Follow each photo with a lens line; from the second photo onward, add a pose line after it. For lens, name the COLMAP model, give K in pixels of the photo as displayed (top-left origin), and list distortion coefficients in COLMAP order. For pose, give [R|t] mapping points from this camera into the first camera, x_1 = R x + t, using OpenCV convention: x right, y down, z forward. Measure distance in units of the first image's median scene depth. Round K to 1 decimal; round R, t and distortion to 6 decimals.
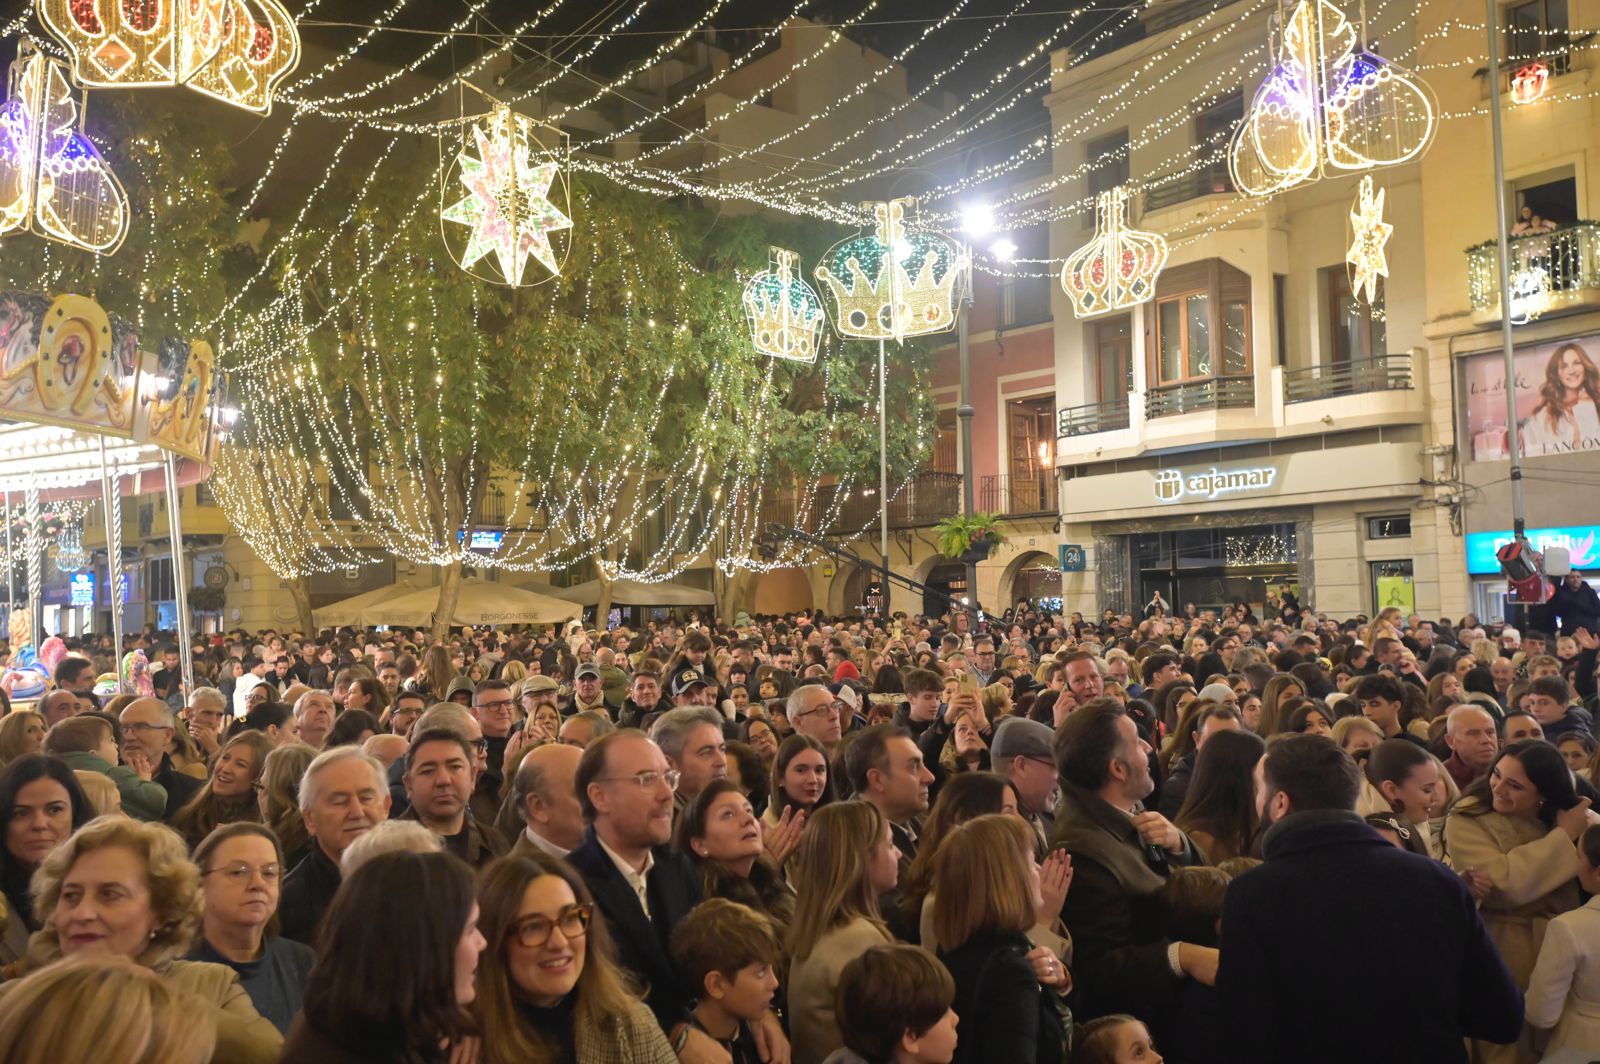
lens RADIAL K [[1509.5, 0, 800.0], [0, 1509.5, 532.0], [0, 0, 1]] dist [0.107641, -0.016038]
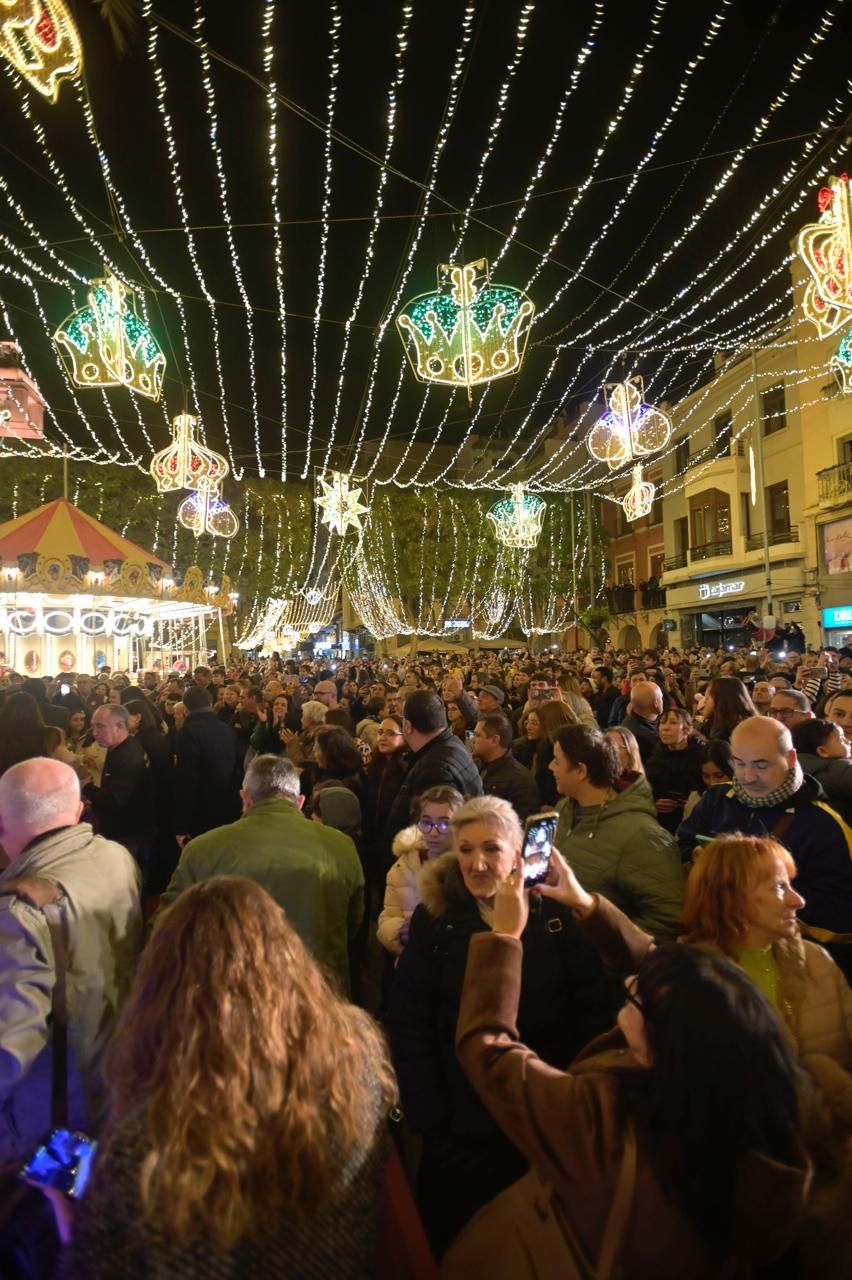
lens RADIAL K [[604.8, 0, 426.0], [0, 604.8, 640.0], [0, 0, 1]] dist [0.001526, -0.006553]
pose [[0.915398, -0.018024, -0.402147, 0.265735], [0.032233, 0.999071, 0.028592, 0.002540], [0.401258, -0.039136, 0.915129, 0.023159]]
